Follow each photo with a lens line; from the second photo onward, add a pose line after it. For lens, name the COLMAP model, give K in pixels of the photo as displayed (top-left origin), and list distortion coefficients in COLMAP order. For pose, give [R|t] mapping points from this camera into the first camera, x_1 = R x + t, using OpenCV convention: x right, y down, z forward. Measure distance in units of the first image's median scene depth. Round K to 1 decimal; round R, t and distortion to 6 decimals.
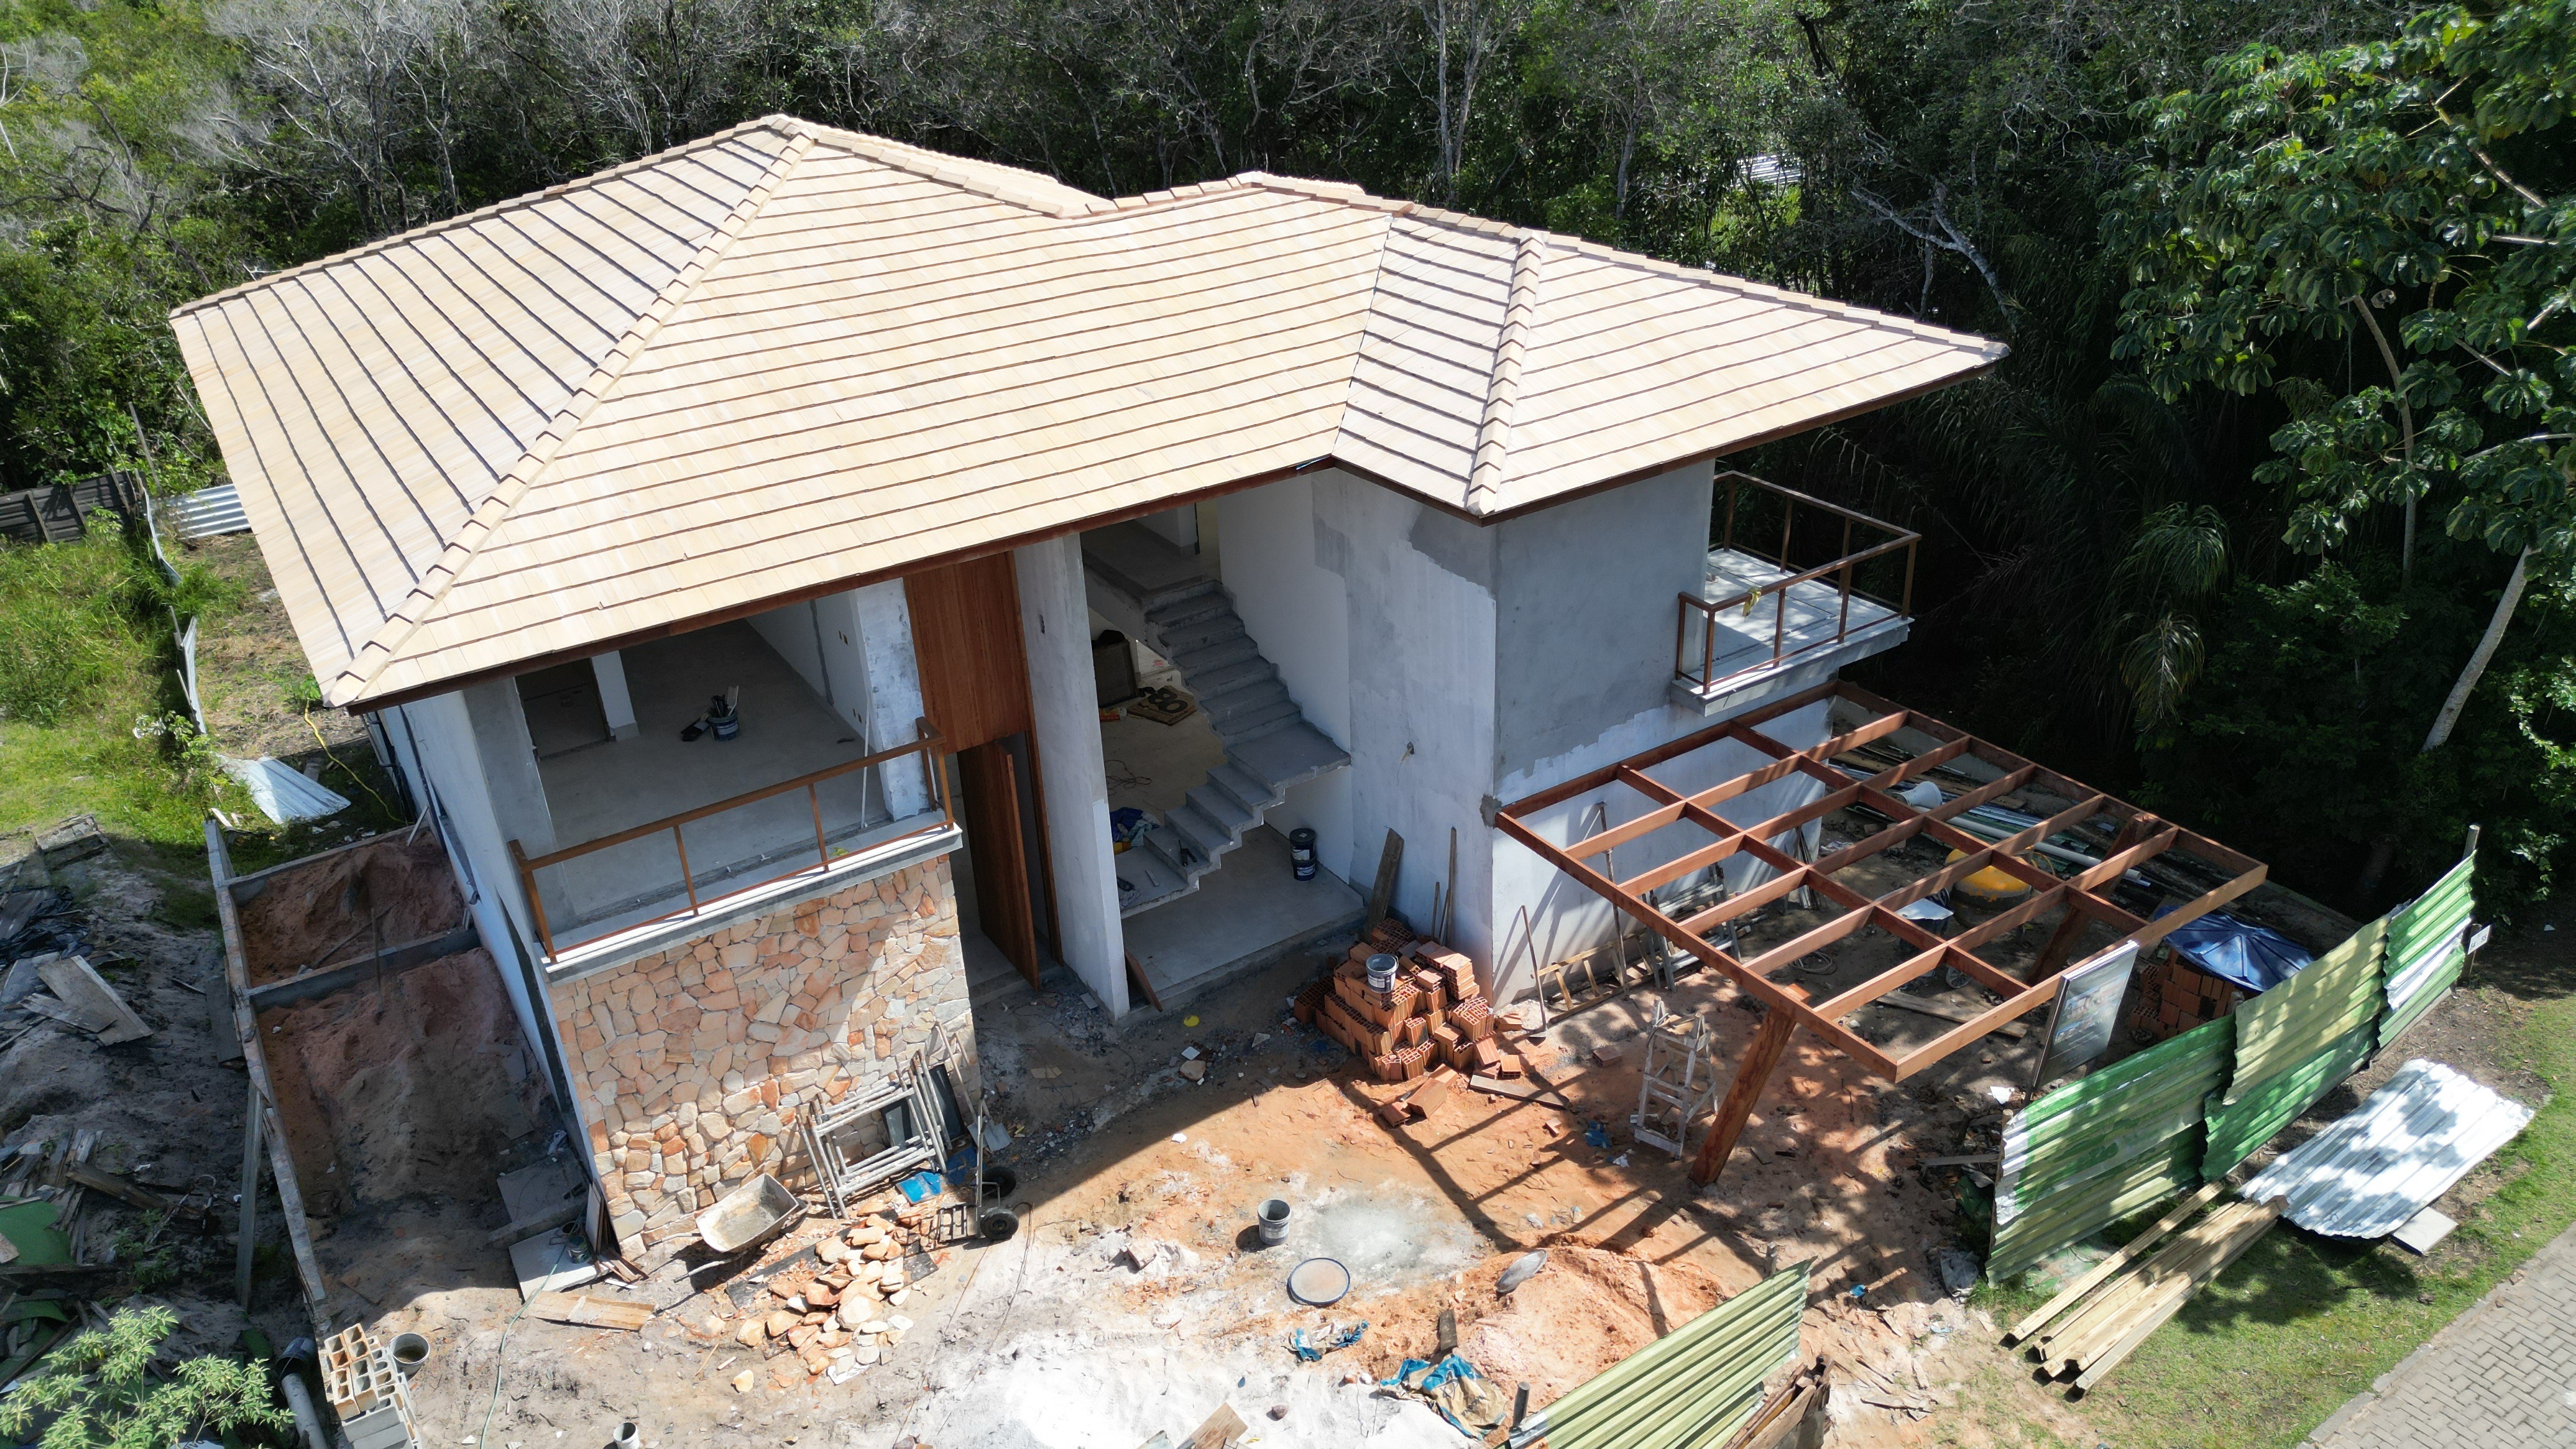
lens RADIAL K [[1840.6, 0, 1288.0], [0, 1840.6, 724.5], [0, 0, 1]] dist [0.089550, -0.092456]
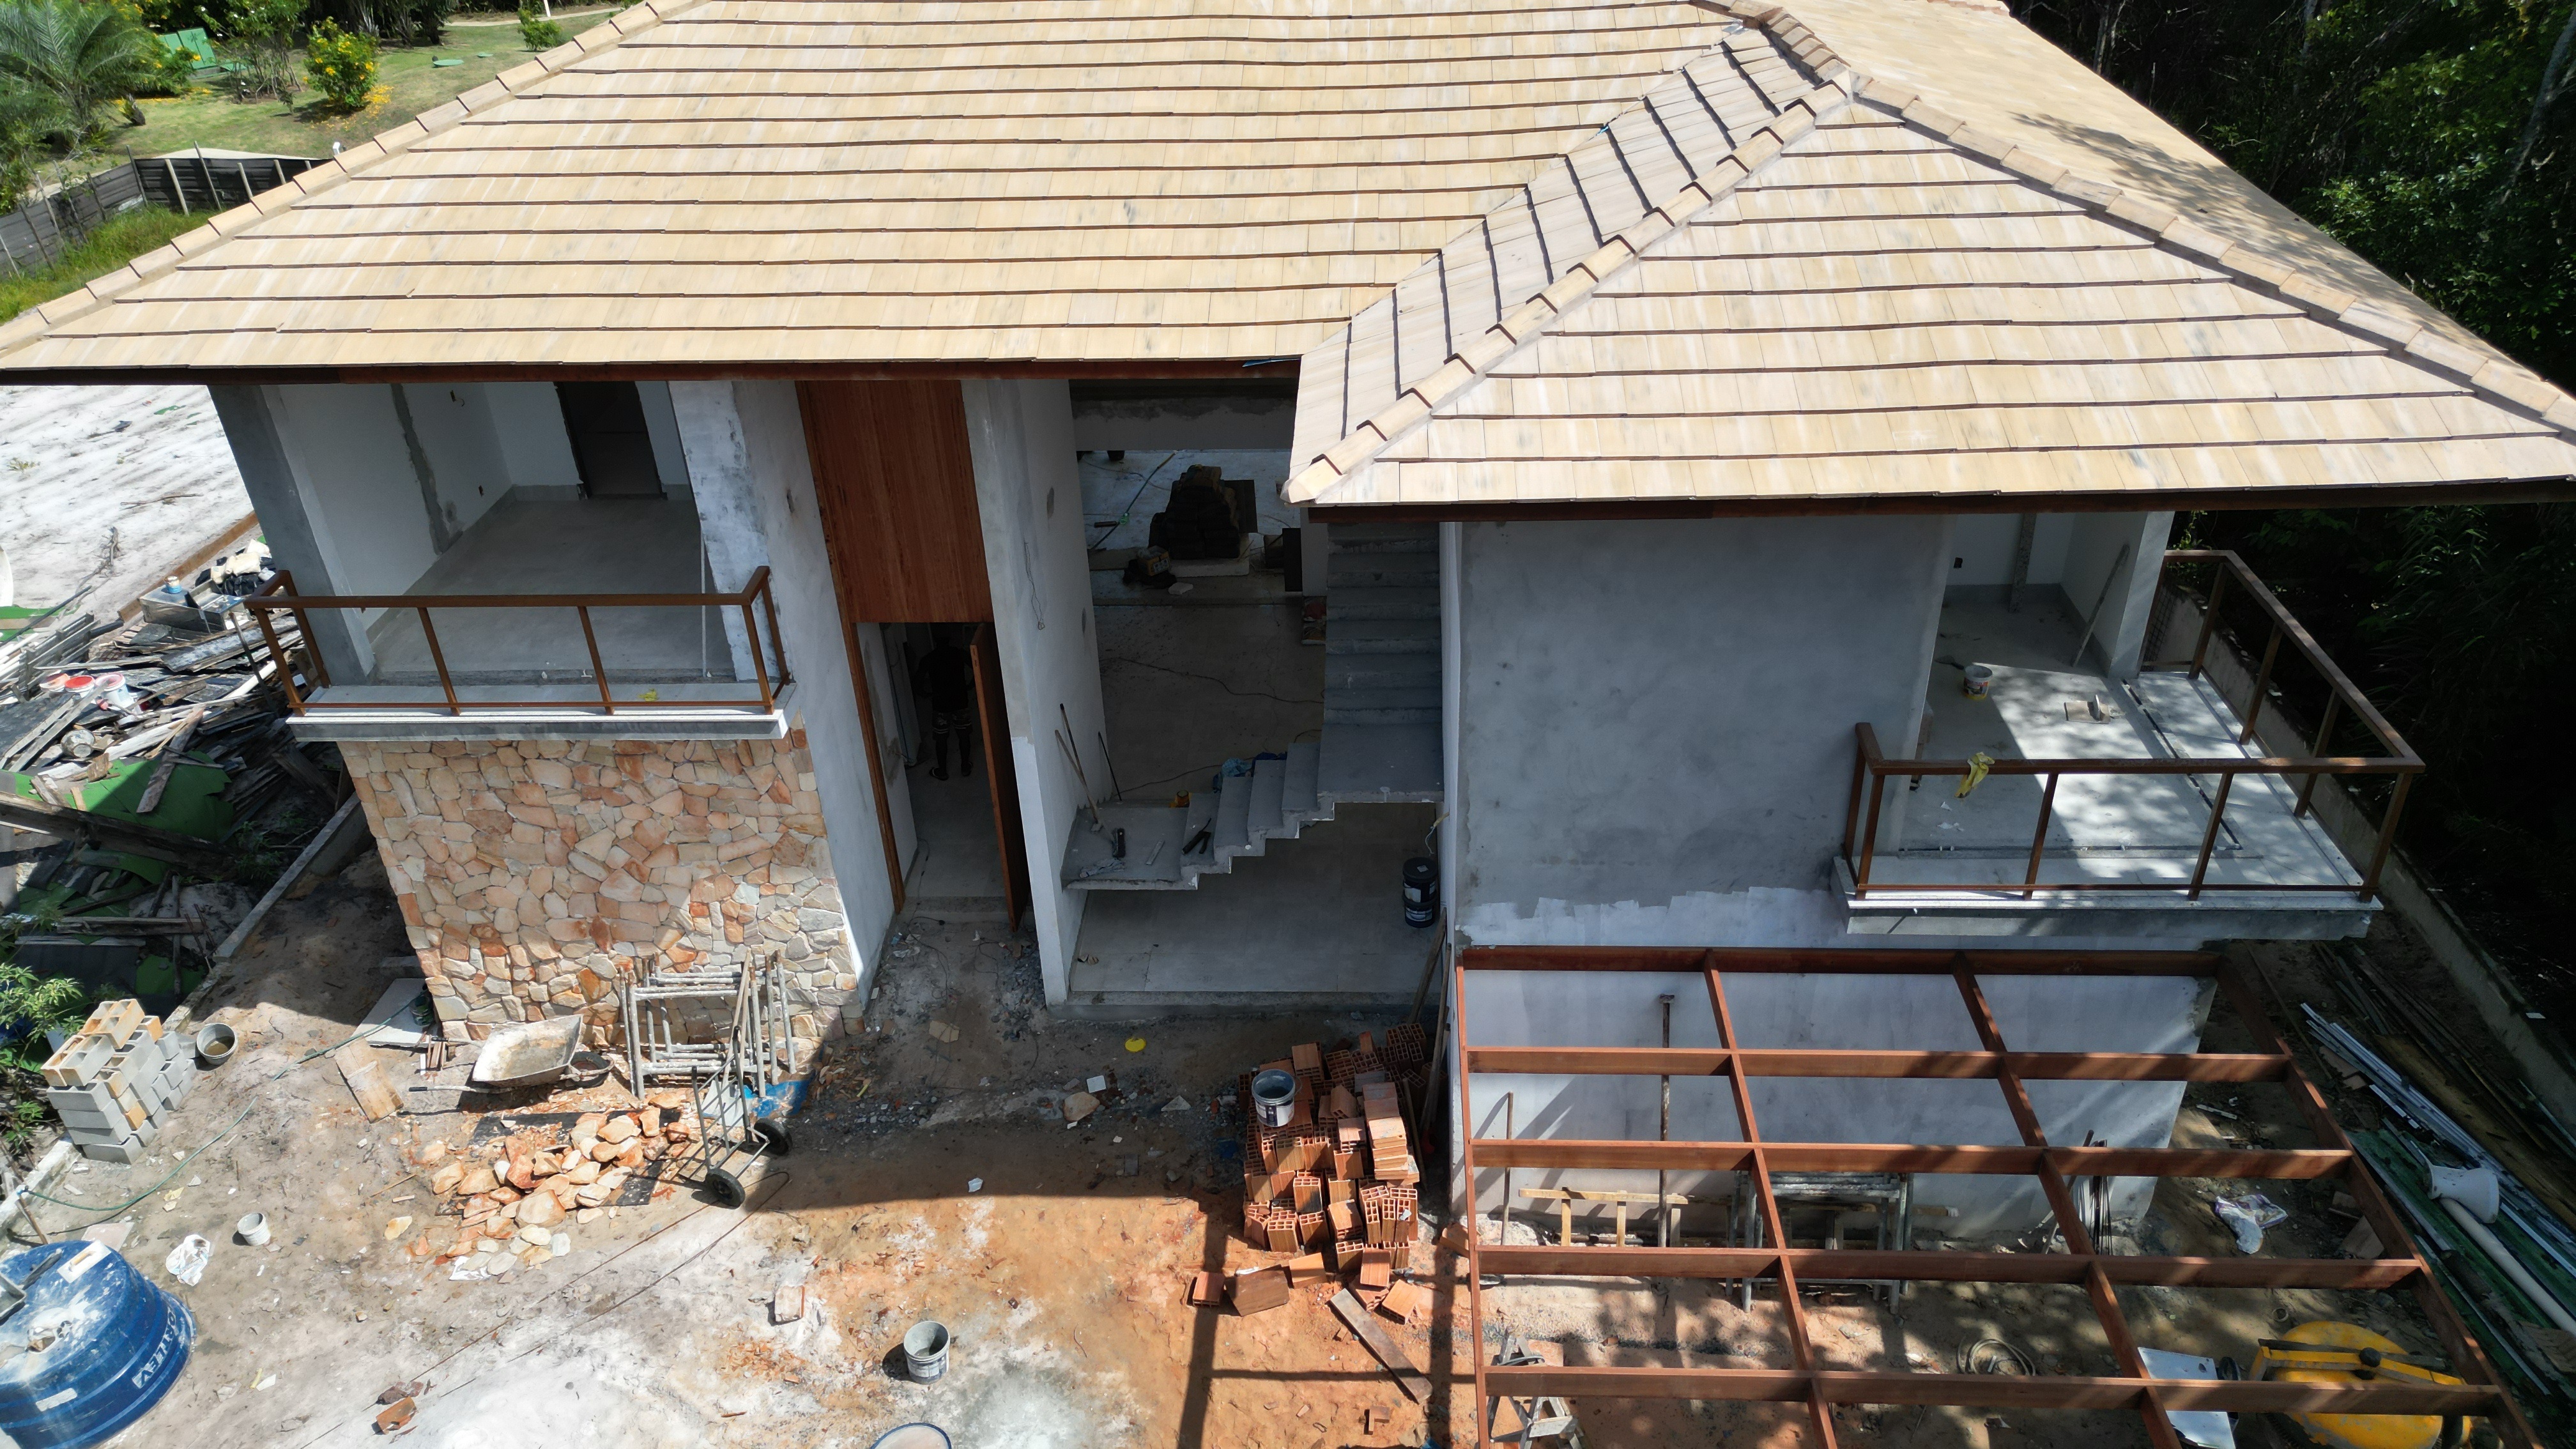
lens RADIAL K [[1840.6, 0, 1288.0], [0, 1840.6, 724.5], [0, 0, 1]] dist [0.089550, -0.092456]
pose [[0.805679, 0.320945, -0.497871, 0.387825], [-0.268775, 0.947067, 0.175567, -0.135462], [0.527864, -0.007635, 0.849294, 0.431520]]
